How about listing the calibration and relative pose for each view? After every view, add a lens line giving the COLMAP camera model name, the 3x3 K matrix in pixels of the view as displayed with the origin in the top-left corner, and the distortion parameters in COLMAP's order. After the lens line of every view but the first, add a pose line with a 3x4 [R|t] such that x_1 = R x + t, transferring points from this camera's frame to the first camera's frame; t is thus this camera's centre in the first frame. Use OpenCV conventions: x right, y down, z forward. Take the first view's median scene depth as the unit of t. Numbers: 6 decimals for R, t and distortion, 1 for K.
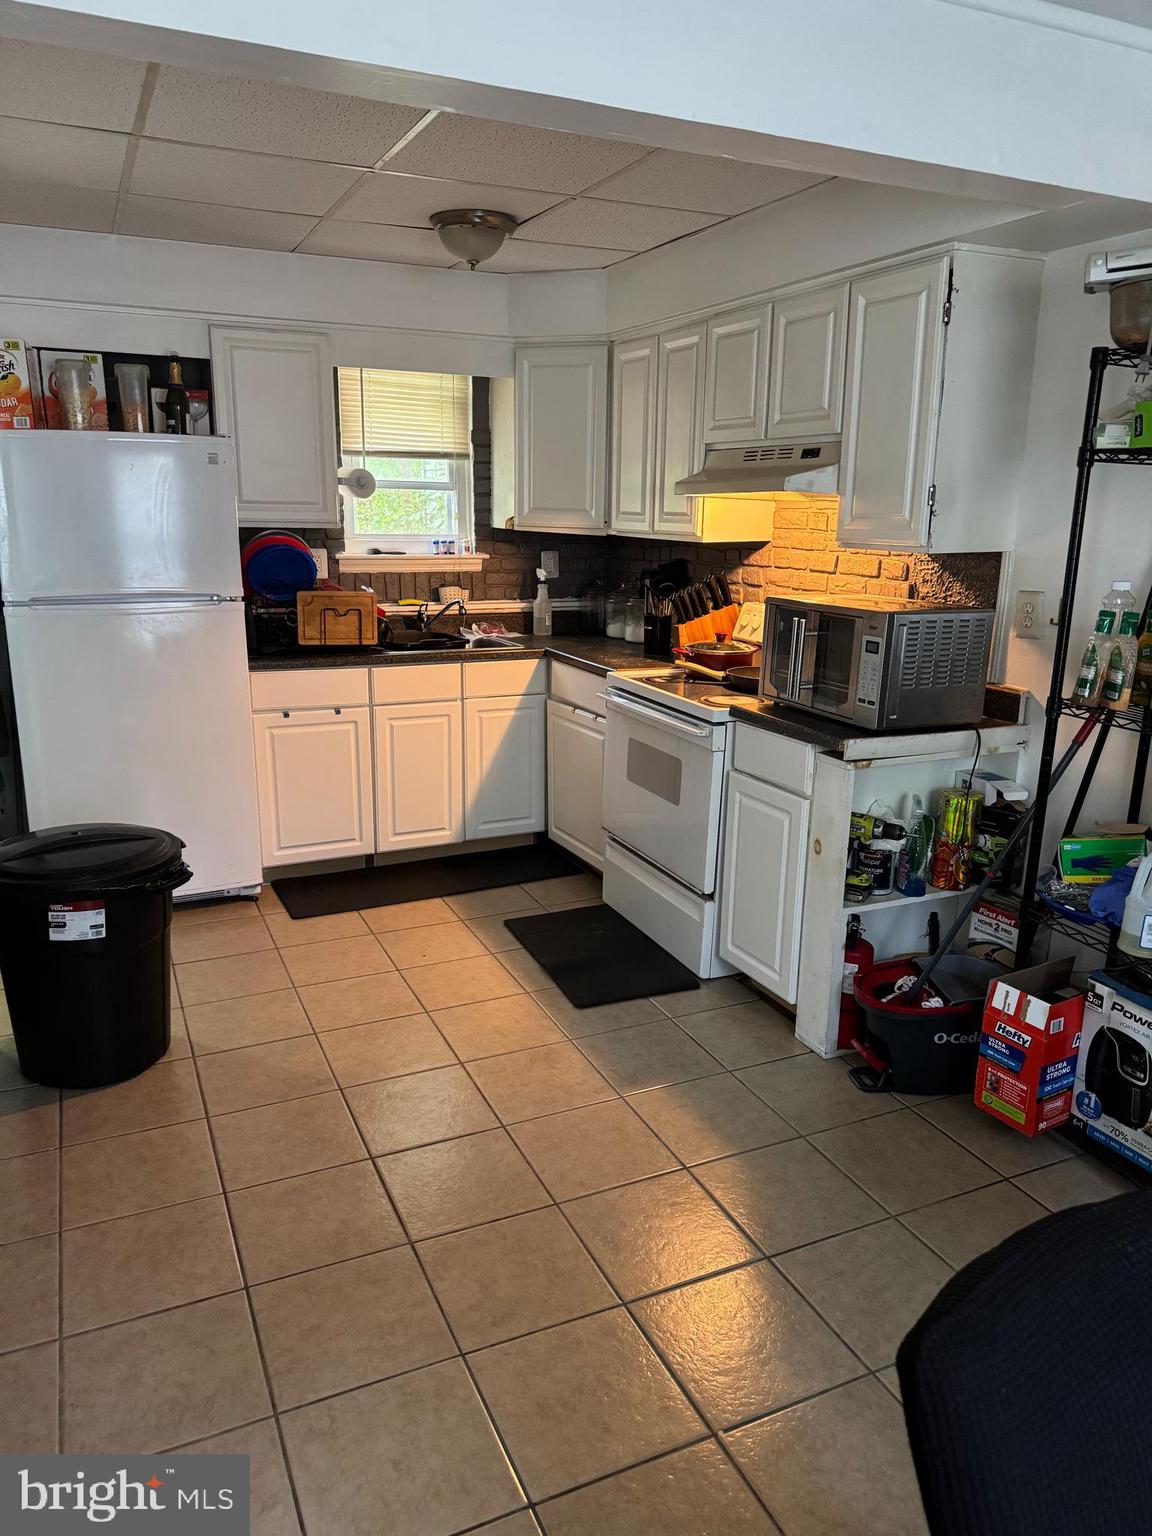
lens RADIAL K [[1072.5, 0, 576.0], [0, 1072.5, 768.0], [0, 0, 1]] dist [0.113848, -0.178356]
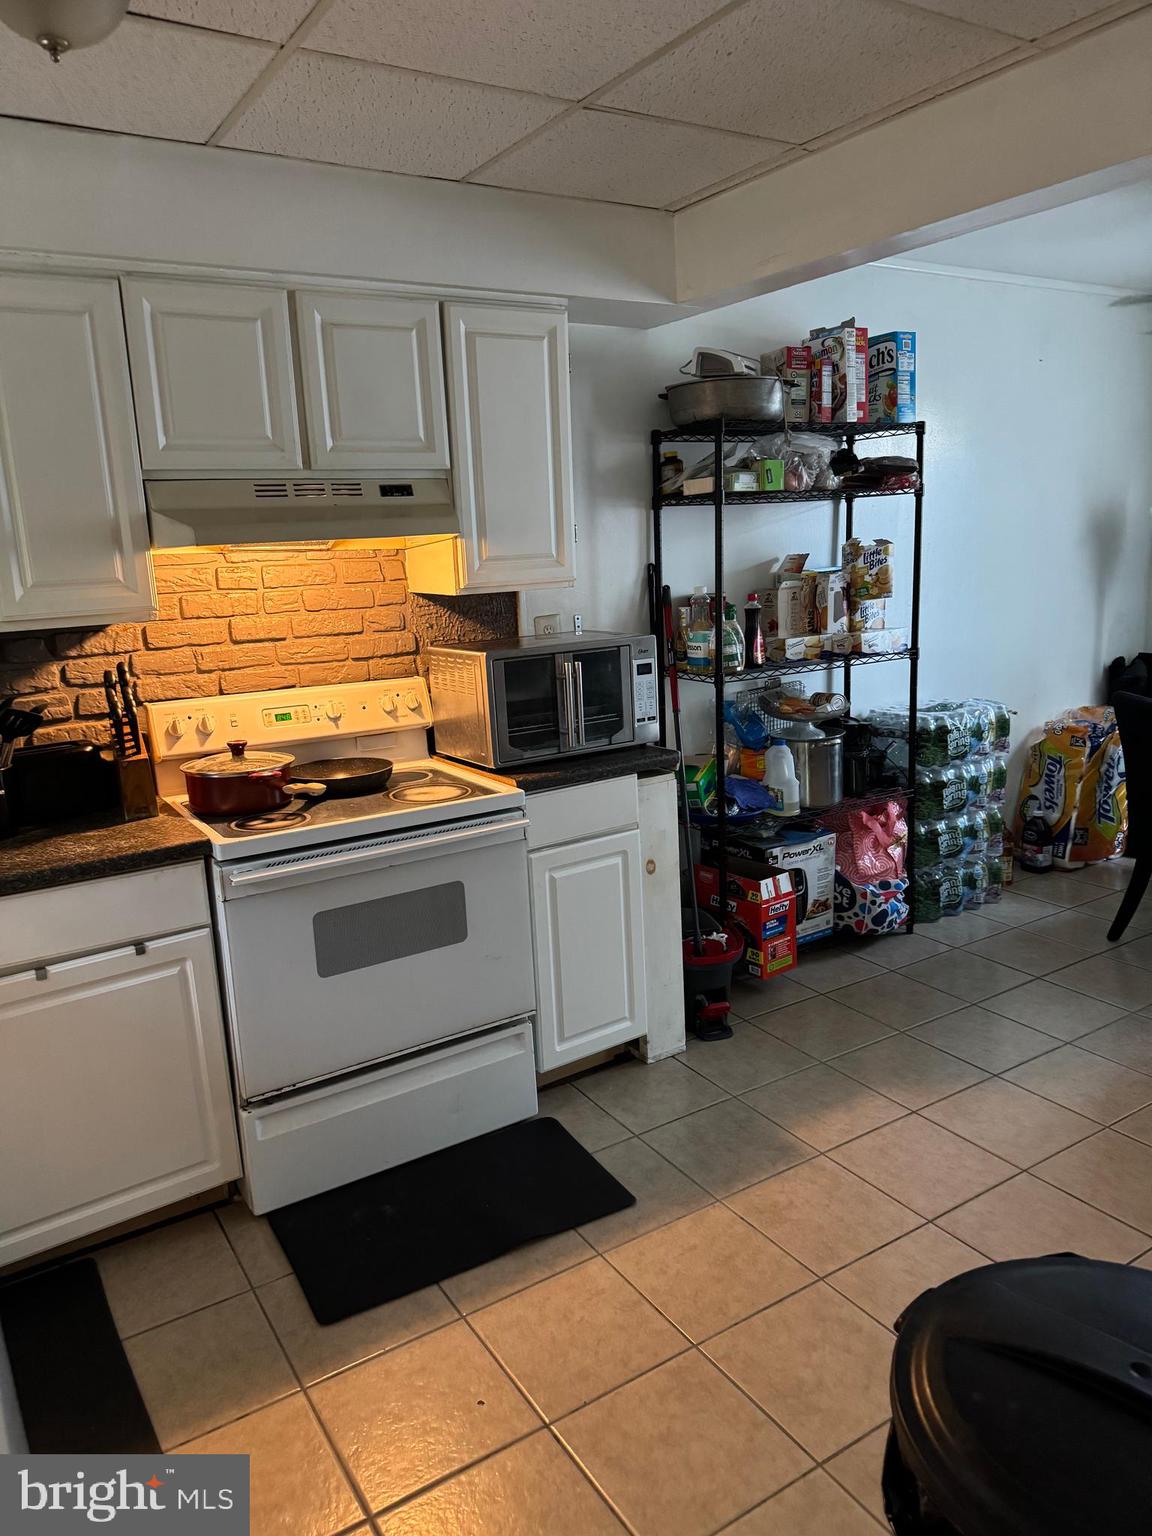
lens RADIAL K [[1071.7, 0, 569.2], [0, 1071.7, 758.0], [0, 0, 1]] dist [0.152694, -0.178575]
pose [[-0.123475, -0.216420, 0.968461, -0.552395], [0.279893, 0.928710, 0.243222, -0.220741], [-0.952058, 0.301098, -0.054098, 0.818559]]
